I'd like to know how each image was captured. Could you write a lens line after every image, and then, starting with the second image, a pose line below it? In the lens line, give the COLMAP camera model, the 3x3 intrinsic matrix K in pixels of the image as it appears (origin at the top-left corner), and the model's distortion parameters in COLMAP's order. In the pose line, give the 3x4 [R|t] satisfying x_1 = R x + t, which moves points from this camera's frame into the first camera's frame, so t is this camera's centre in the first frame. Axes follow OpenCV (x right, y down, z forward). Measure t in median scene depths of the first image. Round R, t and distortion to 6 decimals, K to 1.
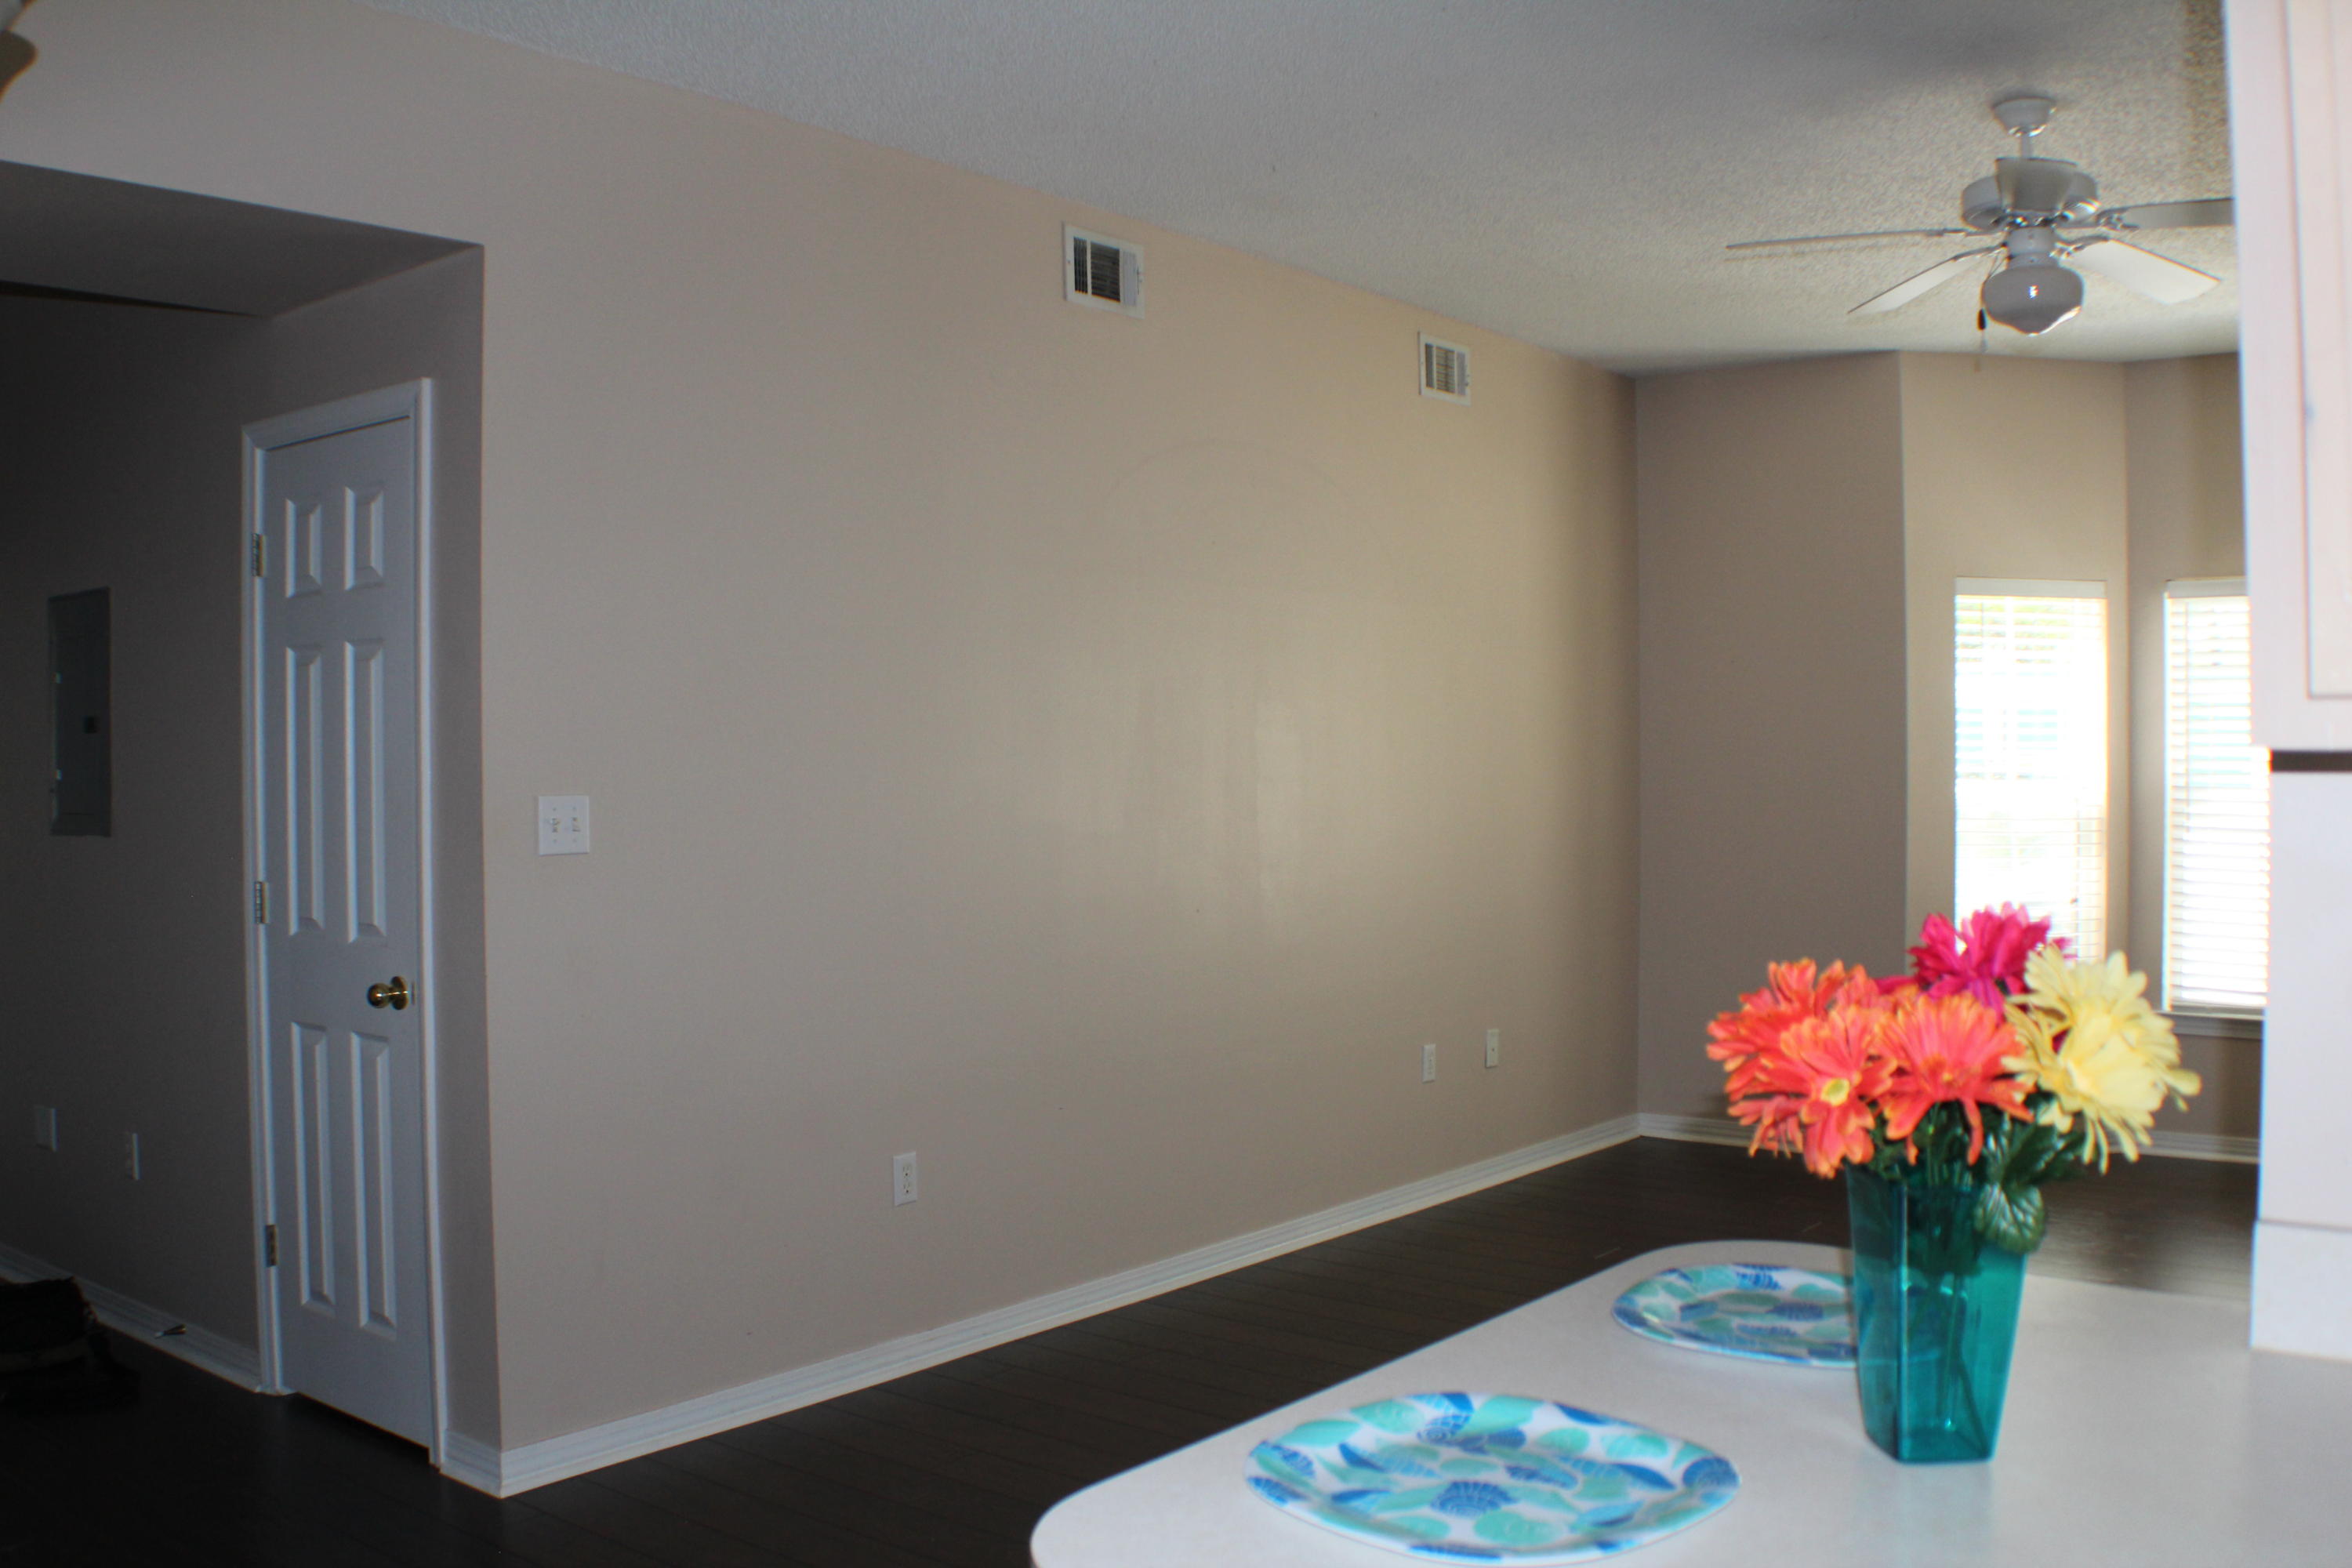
lens RADIAL K [[2034.2, 0, 1099.5], [0, 2034.2, 795.7], [0, 0, 1]] dist [-0.175577, 0.012396]
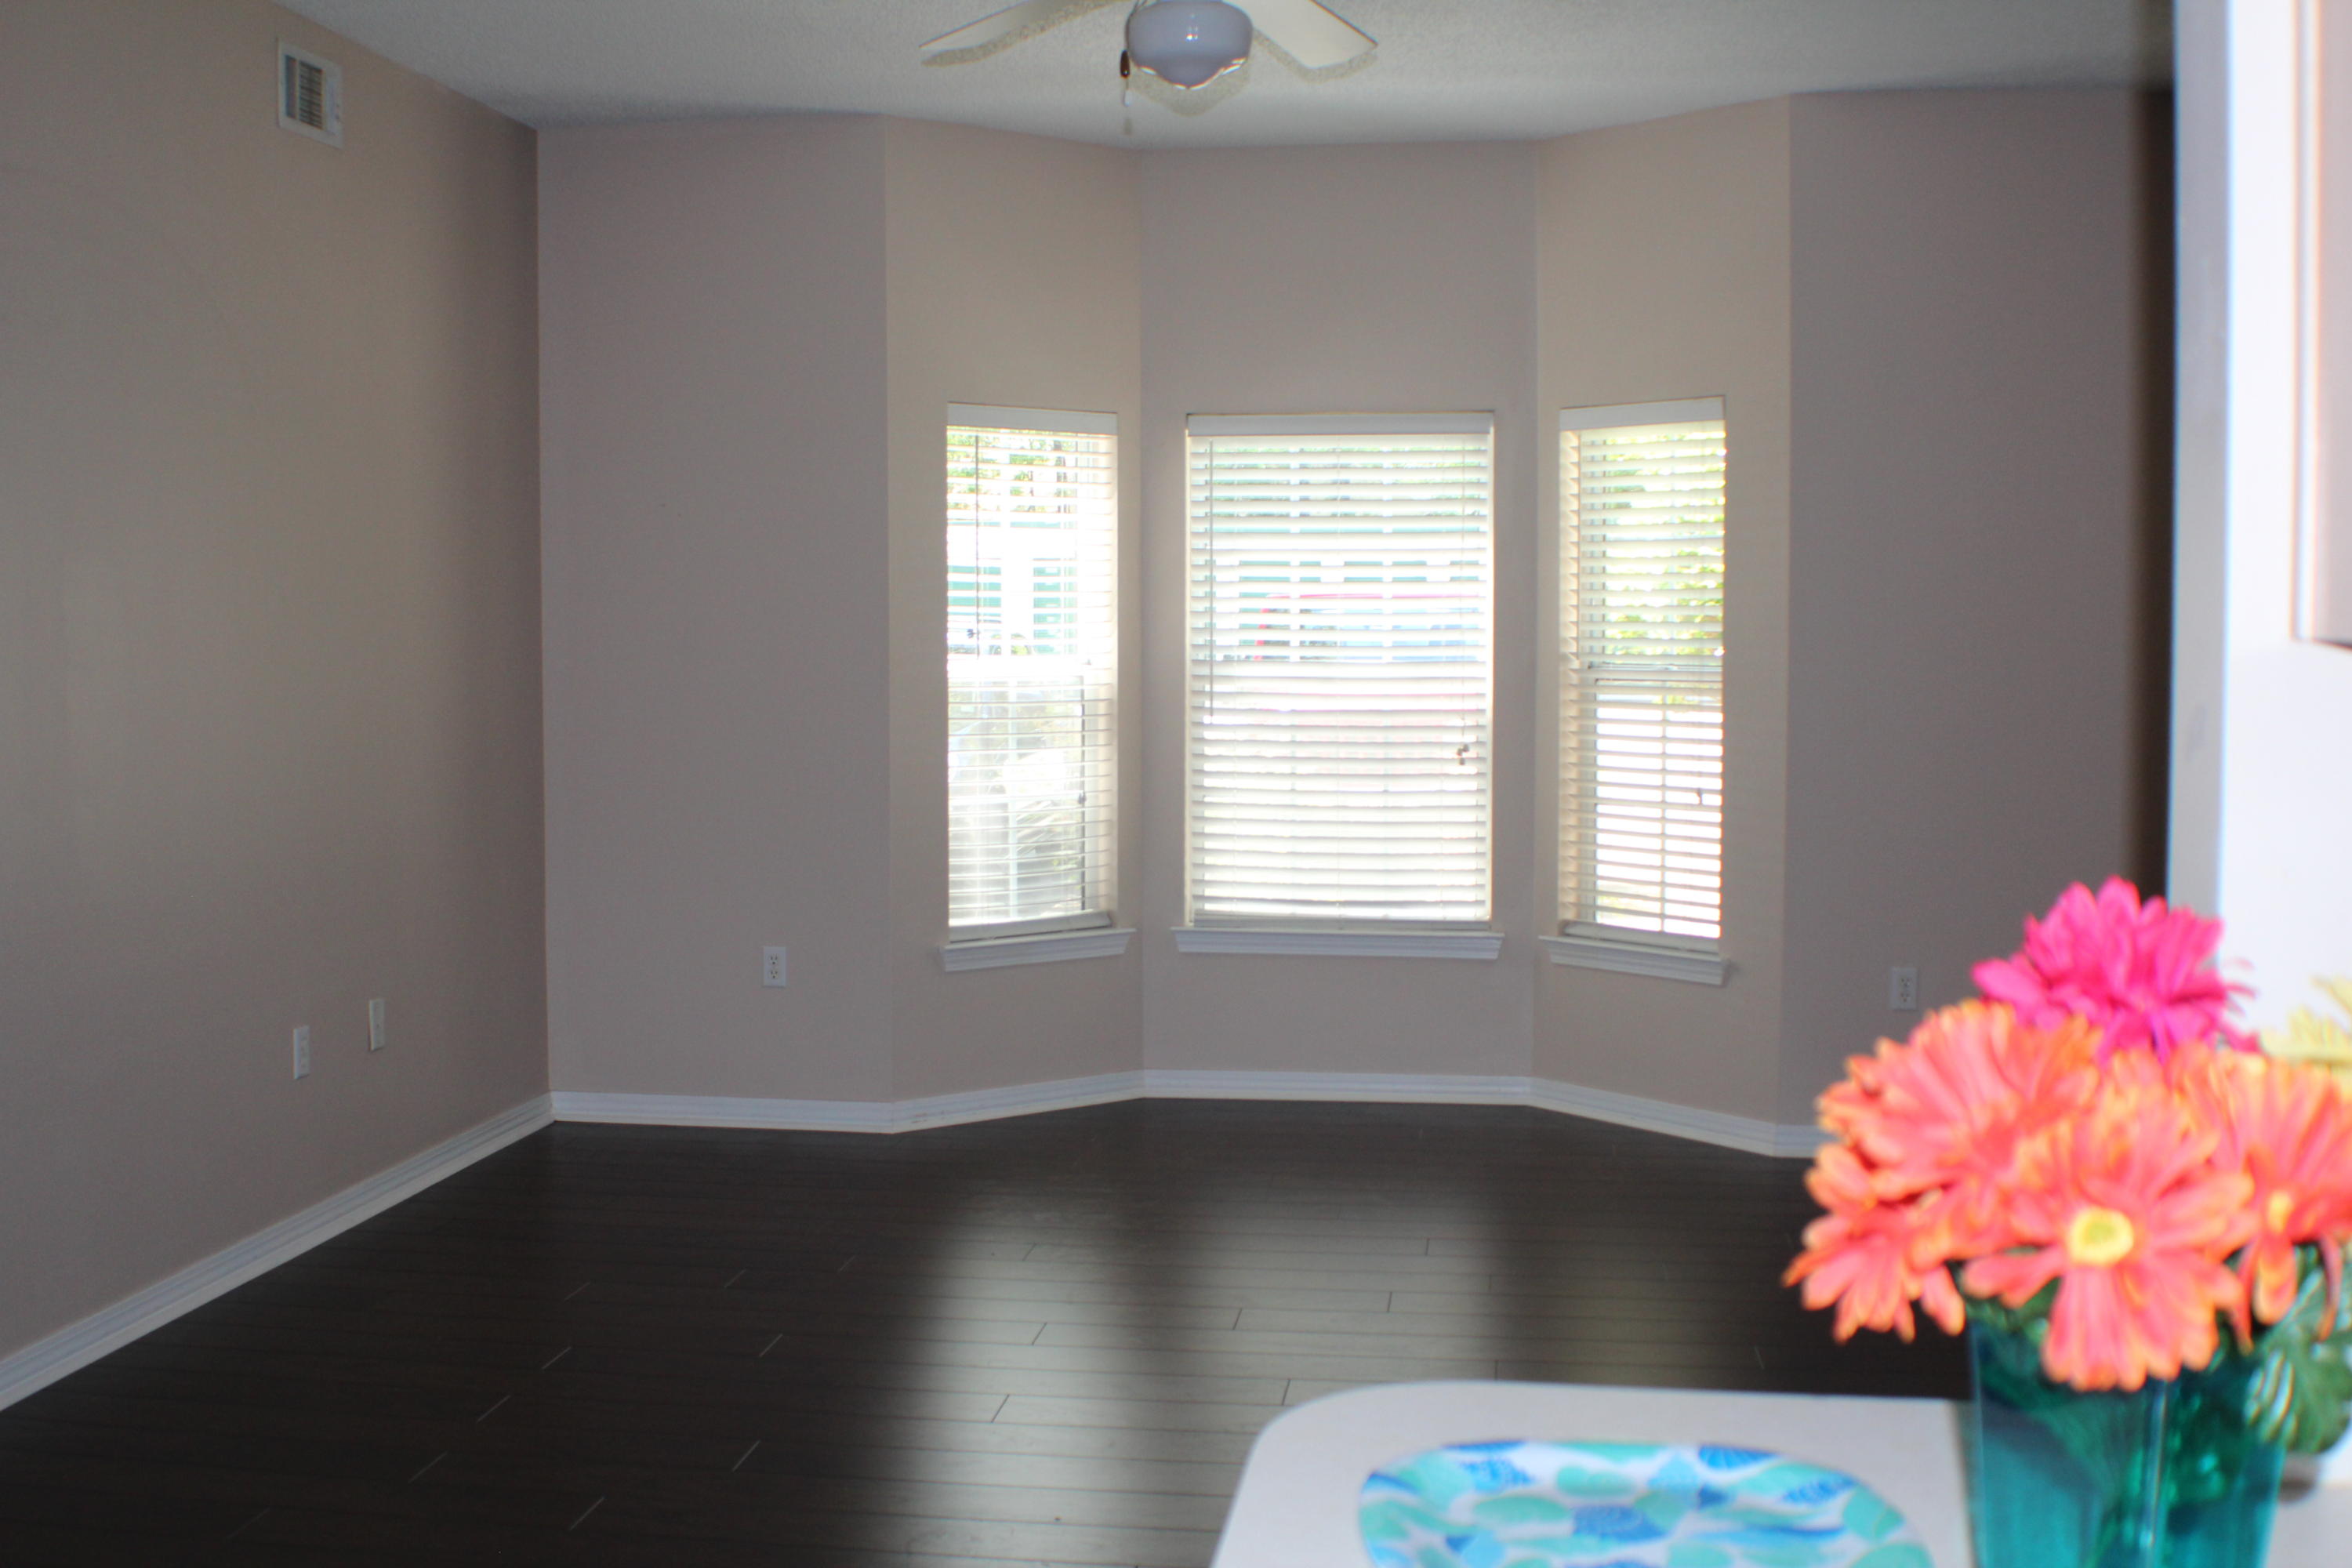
lens RADIAL K [[2477.7, 0, 1118.2], [0, 2477.7, 781.9], [0, 0, 1]] dist [-0.136935, 0.005150]
pose [[0.849965, -0.033636, 0.525765, -0.041543], [0.010400, 0.998837, 0.047086, -0.003247], [-0.526737, -0.034554, 0.849326, 0.096945]]
